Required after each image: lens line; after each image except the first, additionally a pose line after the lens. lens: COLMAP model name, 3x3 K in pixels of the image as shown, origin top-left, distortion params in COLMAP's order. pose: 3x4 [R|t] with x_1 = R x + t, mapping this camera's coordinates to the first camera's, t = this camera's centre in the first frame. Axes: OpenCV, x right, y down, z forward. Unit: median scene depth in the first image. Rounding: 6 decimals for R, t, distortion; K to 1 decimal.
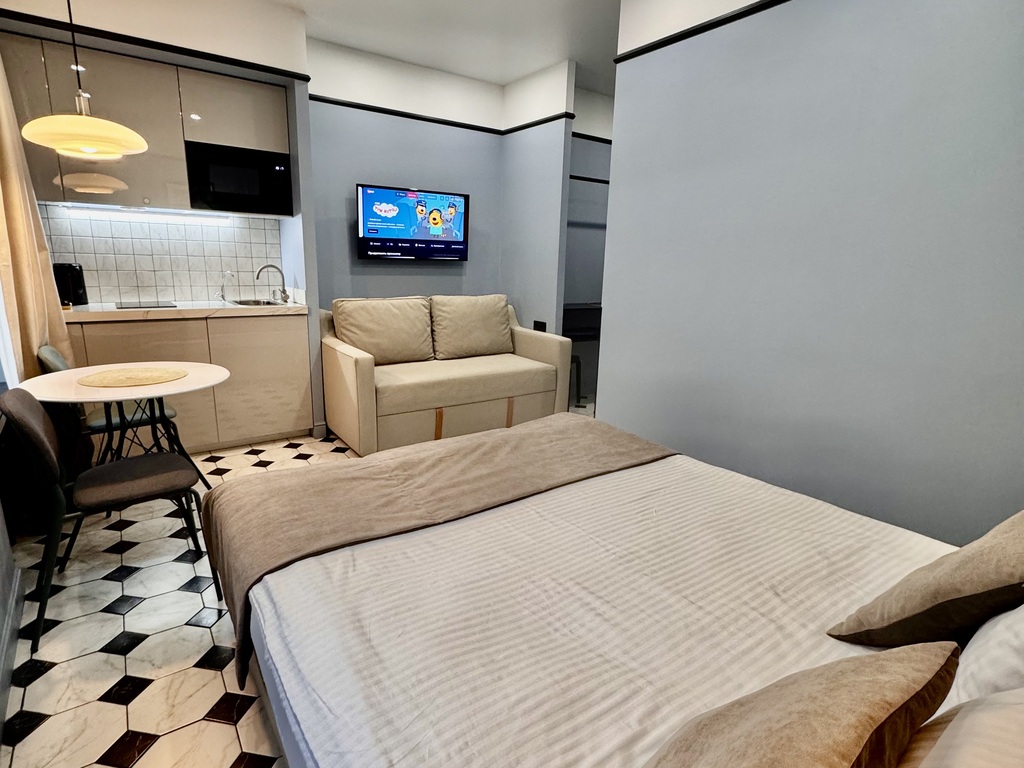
lens RADIAL K [[543.4, 0, 513.6], [0, 543.4, 386.7], [0, 0, 1]] dist [-0.001412, 0.000643]
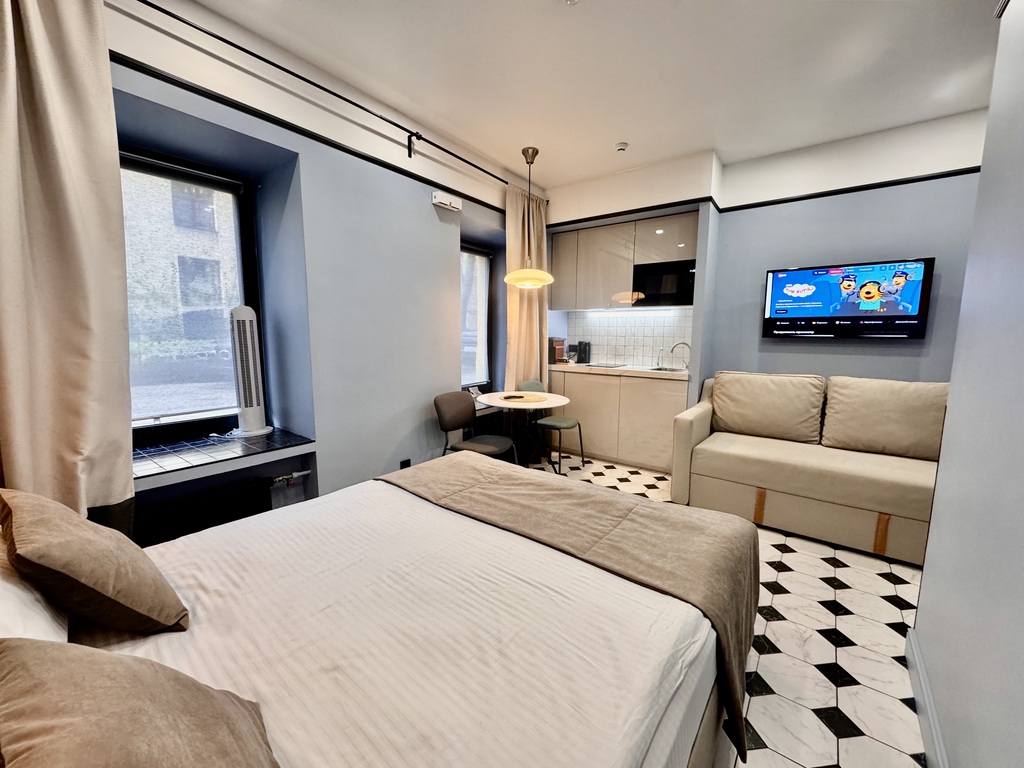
lens RADIAL K [[410.1, 0, 515.0], [0, 410.1, 384.5], [0, 0, 1]] dist [-0.002311, -0.000172]
pose [[0.264190, 0.095045, -0.959776, 0.379867], [-0.221710, 0.974467, 0.035471, -0.061553], [0.938642, 0.203421, 0.278517, 0.319962]]
